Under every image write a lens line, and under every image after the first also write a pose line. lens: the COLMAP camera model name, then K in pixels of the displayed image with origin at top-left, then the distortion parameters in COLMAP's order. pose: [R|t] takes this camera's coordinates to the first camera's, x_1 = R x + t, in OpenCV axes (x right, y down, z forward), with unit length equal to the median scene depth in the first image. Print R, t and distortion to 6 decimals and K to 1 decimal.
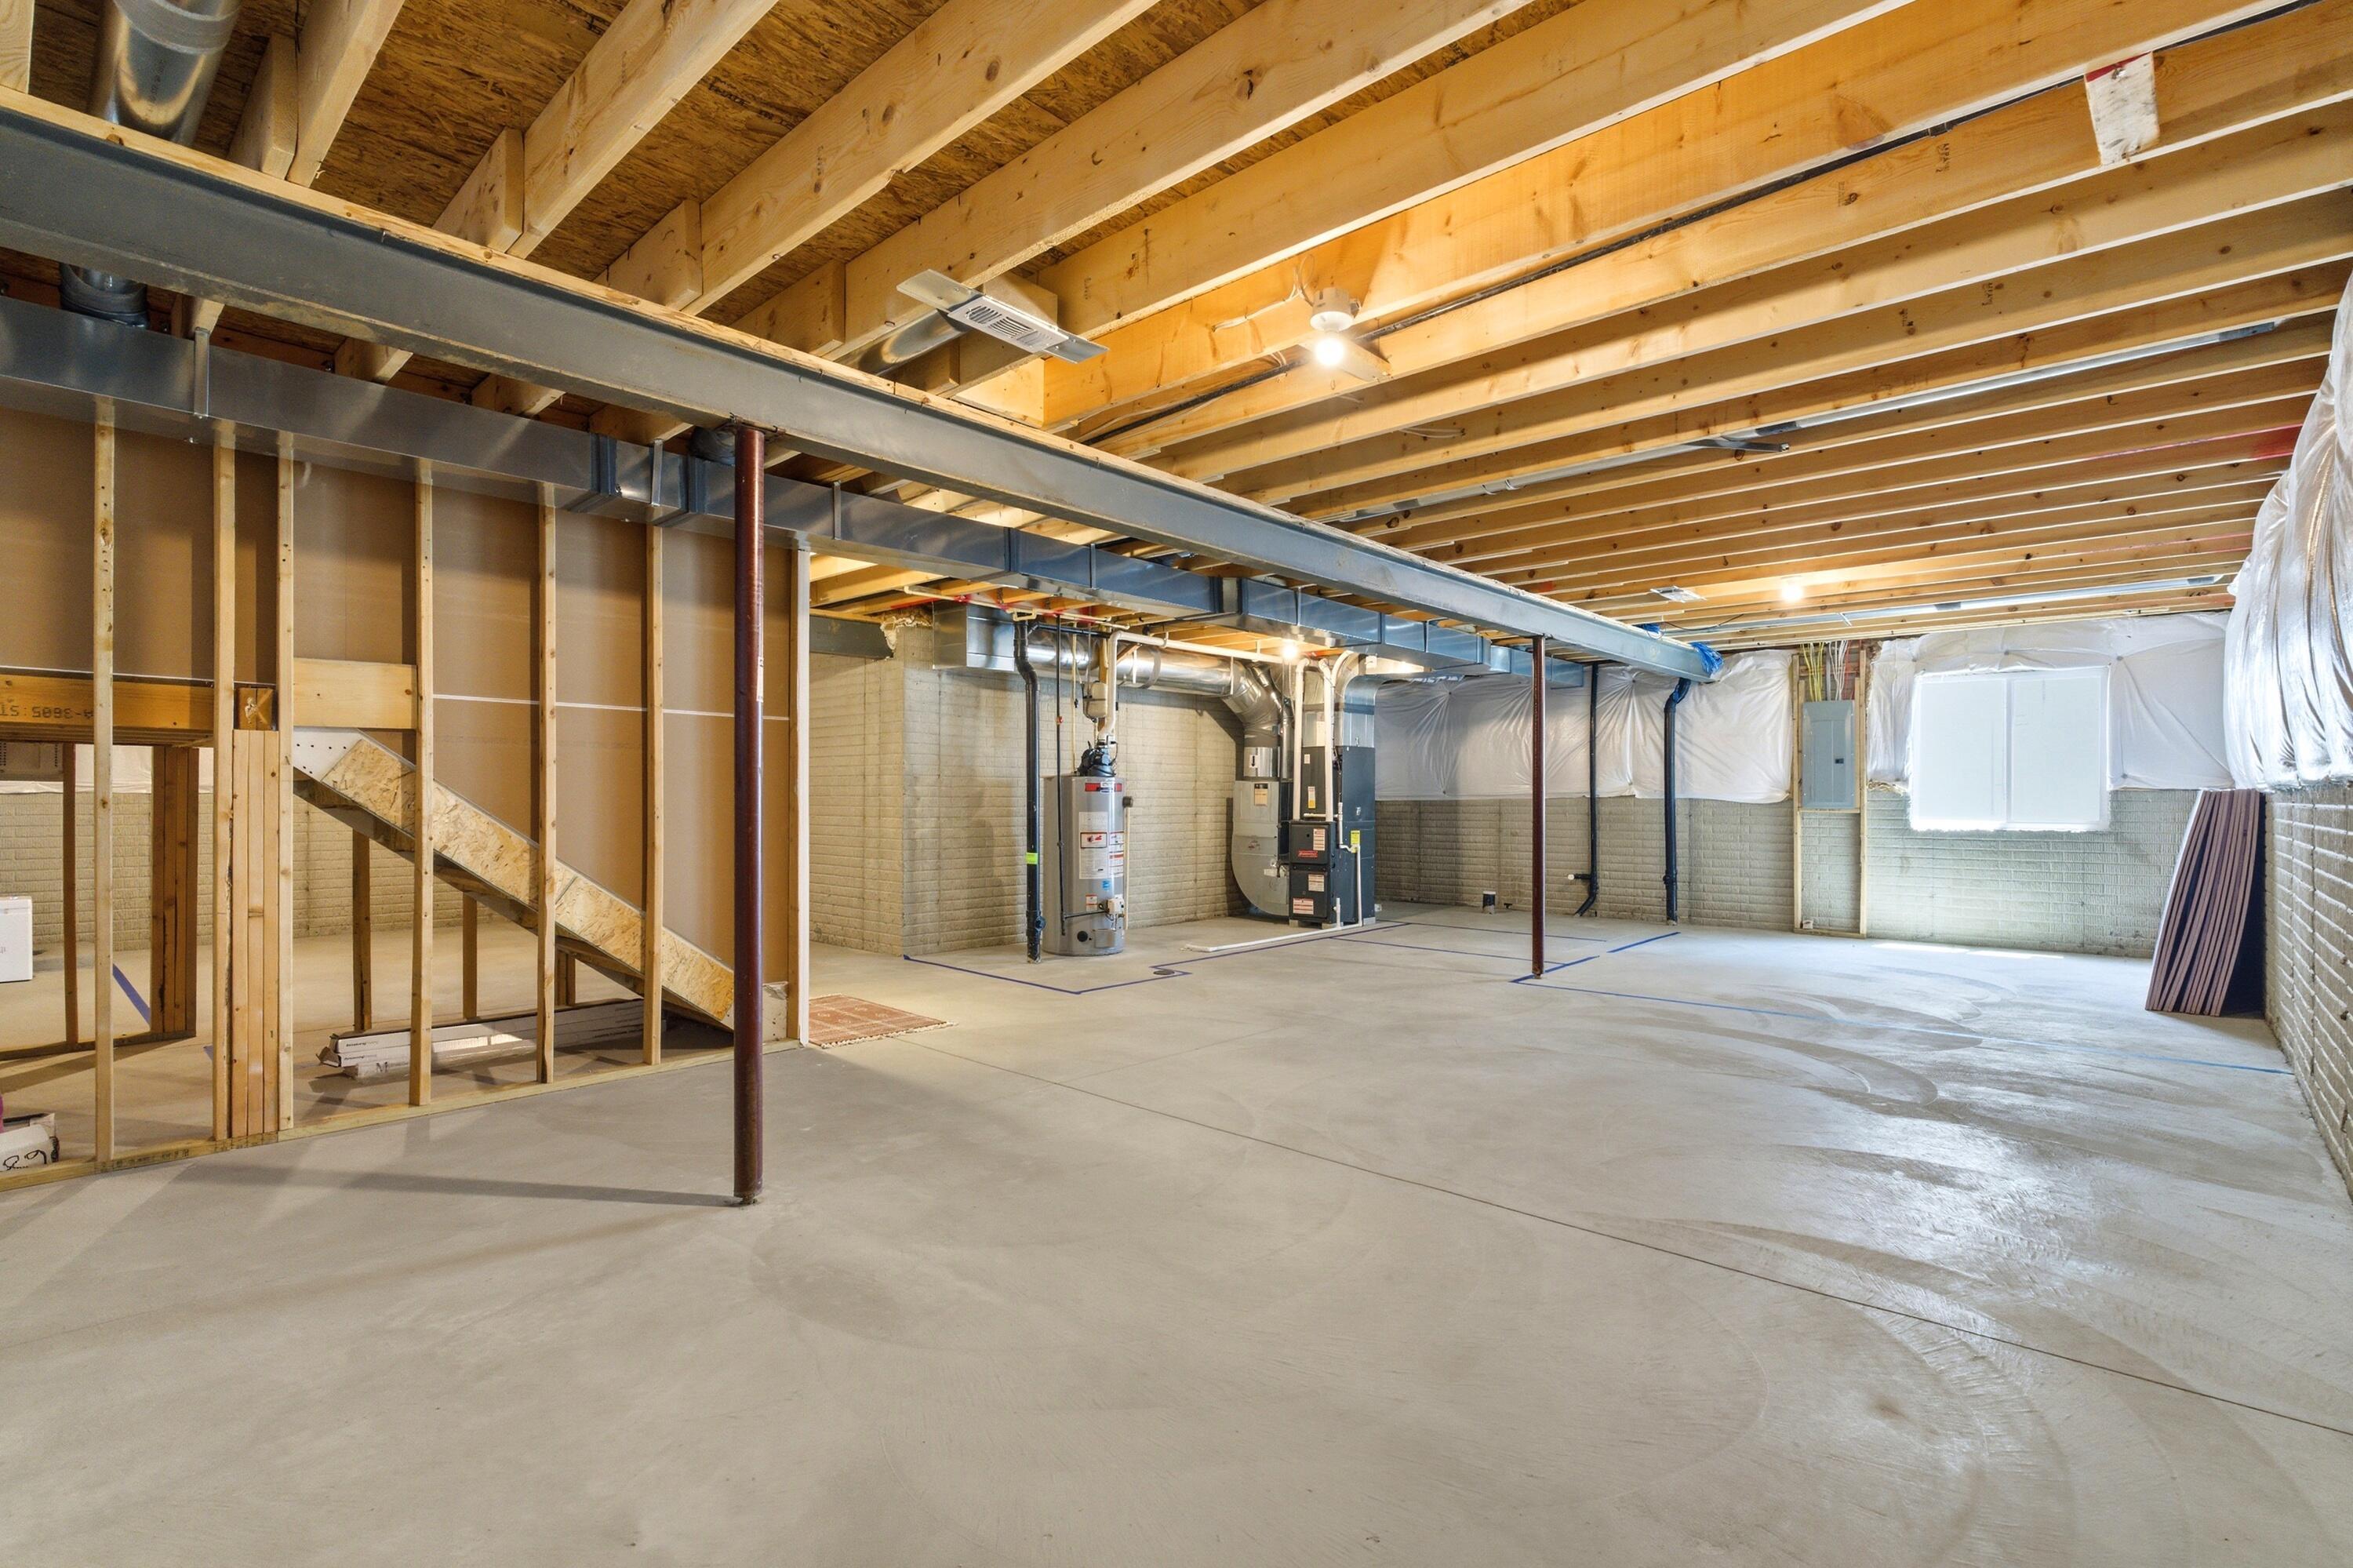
lens RADIAL K [[1065.5, 0, 1168.3], [0, 1065.5, 790.3], [0, 0, 1]] dist [-0.000548, 0.000161]
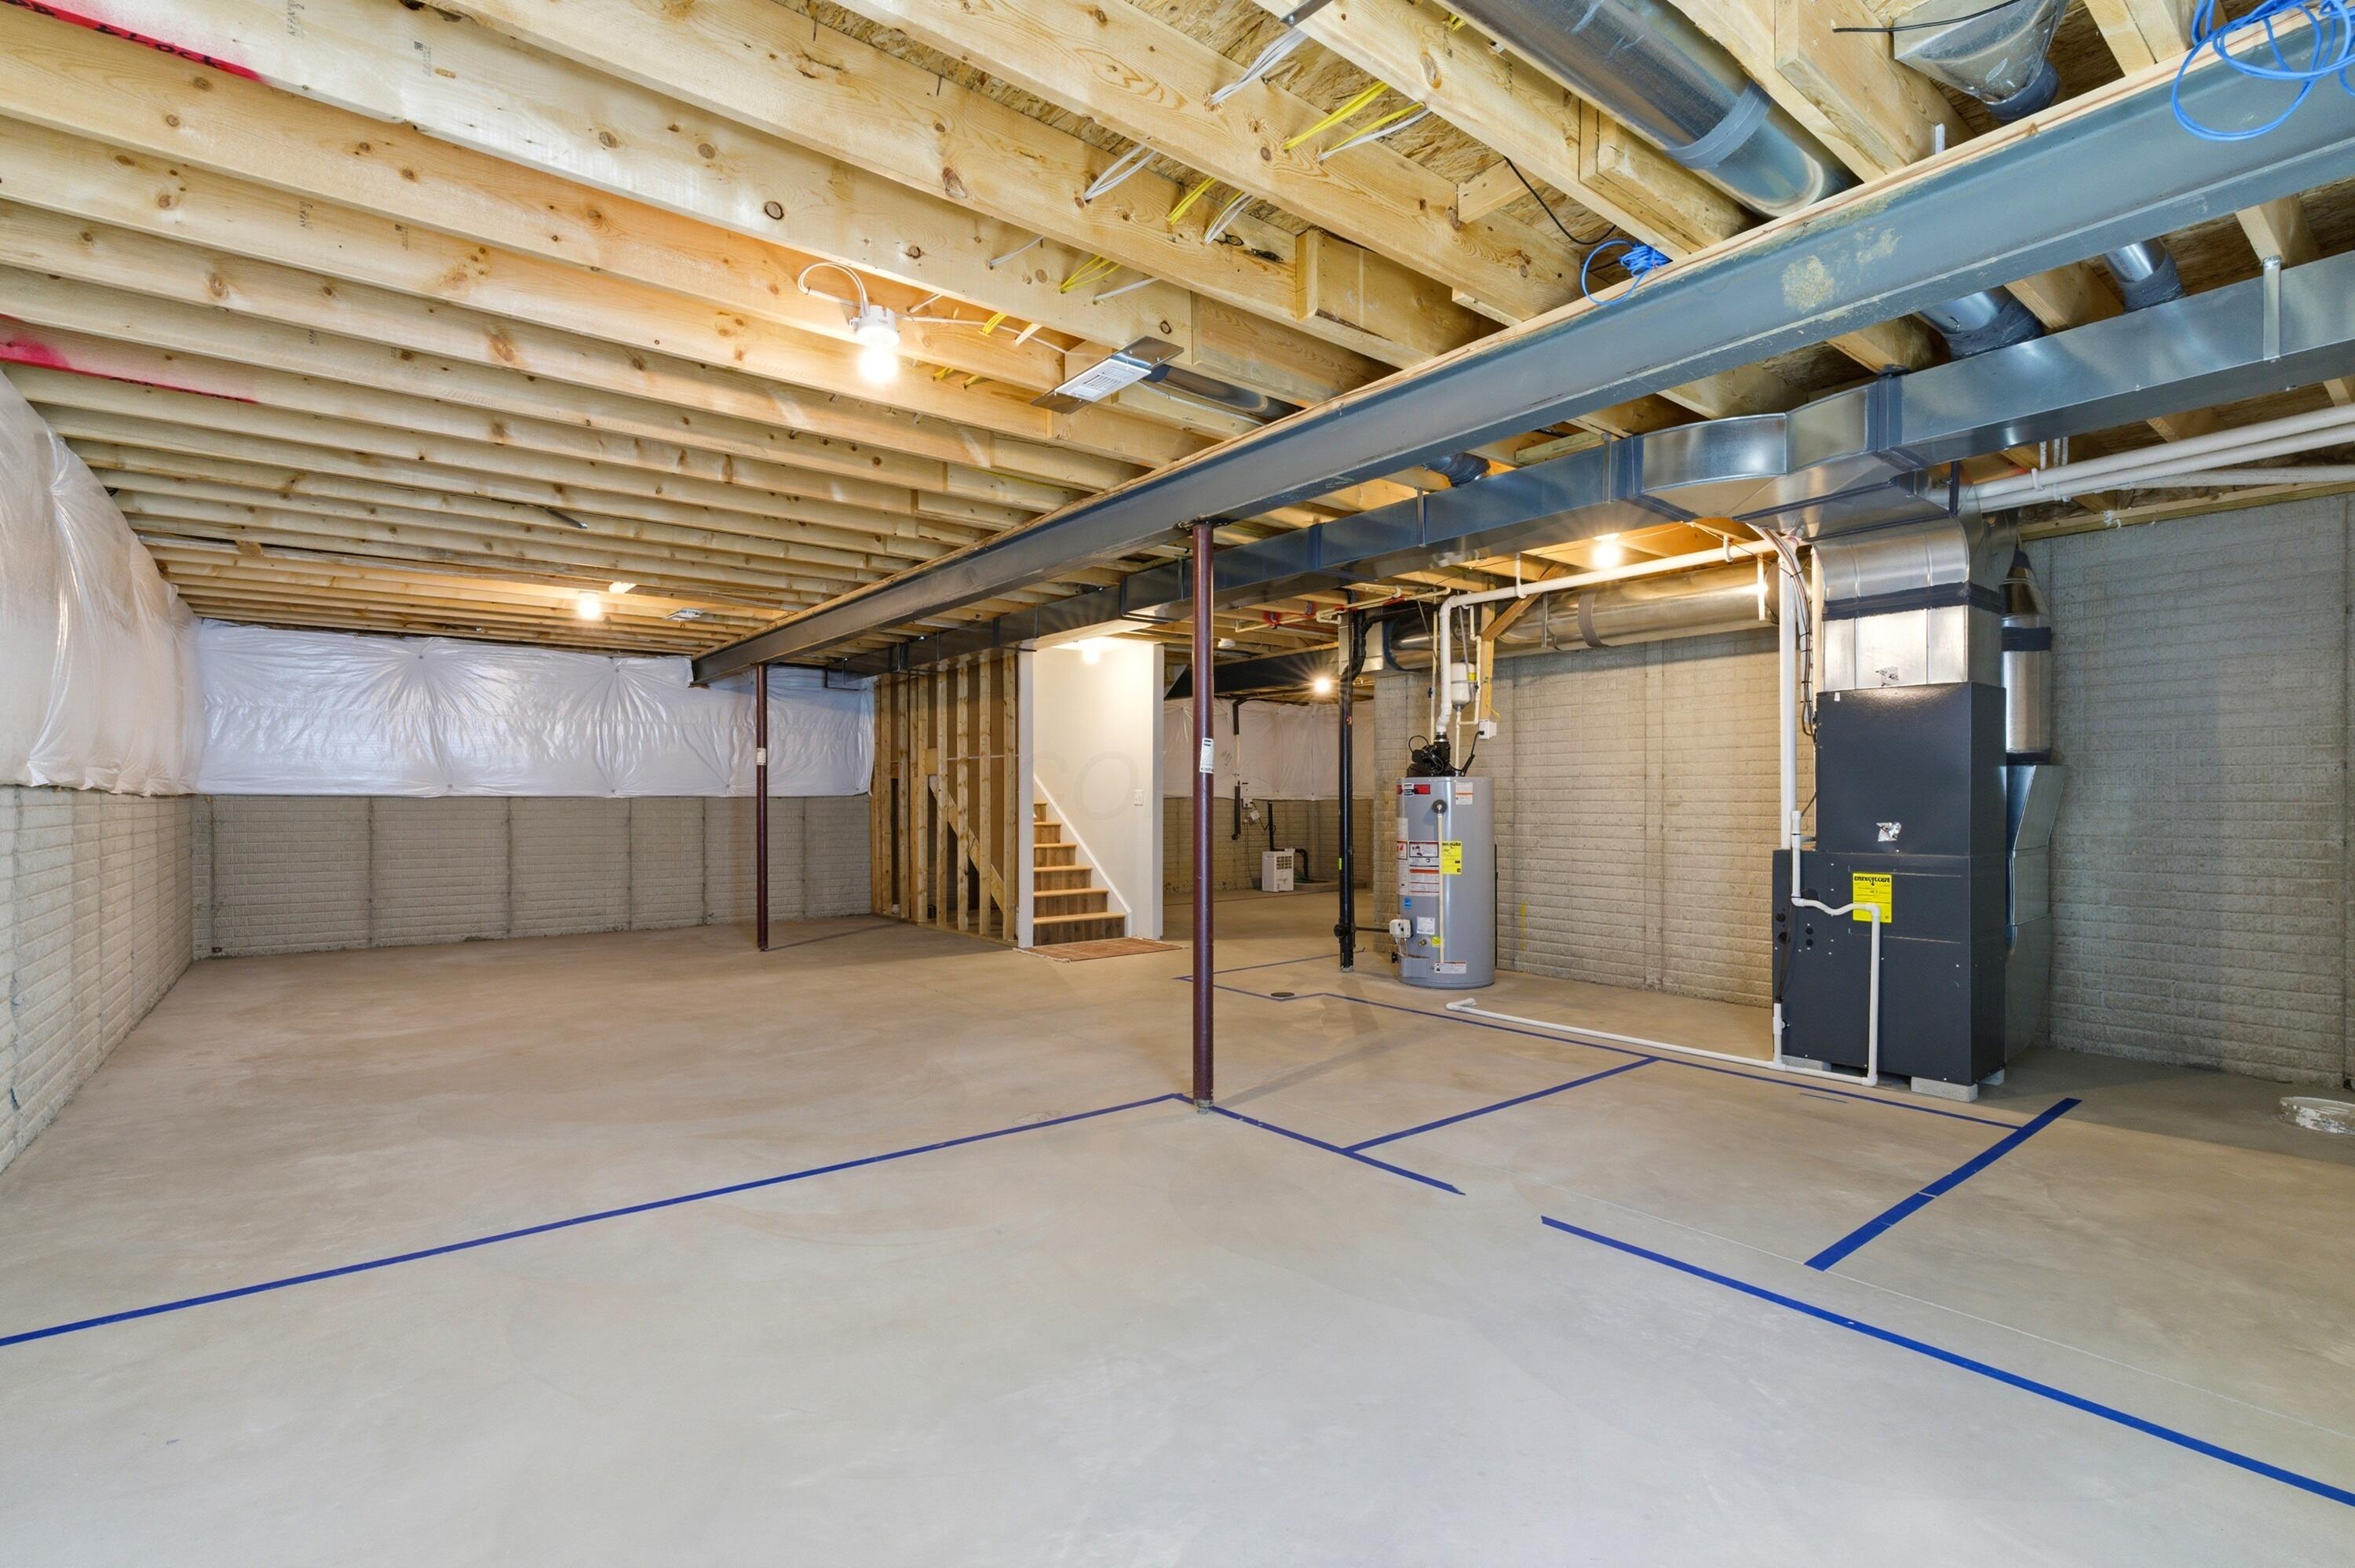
lens RADIAL K [[1066.2, 0, 1169.3], [0, 1066.2, 790.3], [0, 0, 1]] dist [-0.000548, 0.000161]
pose [[-0.179790, -0.009373, -0.983660, 0.834831], [0.000177, 0.999954, -0.009560, 0.007488], [0.983705, -0.001893, -0.179780, 0.964484]]
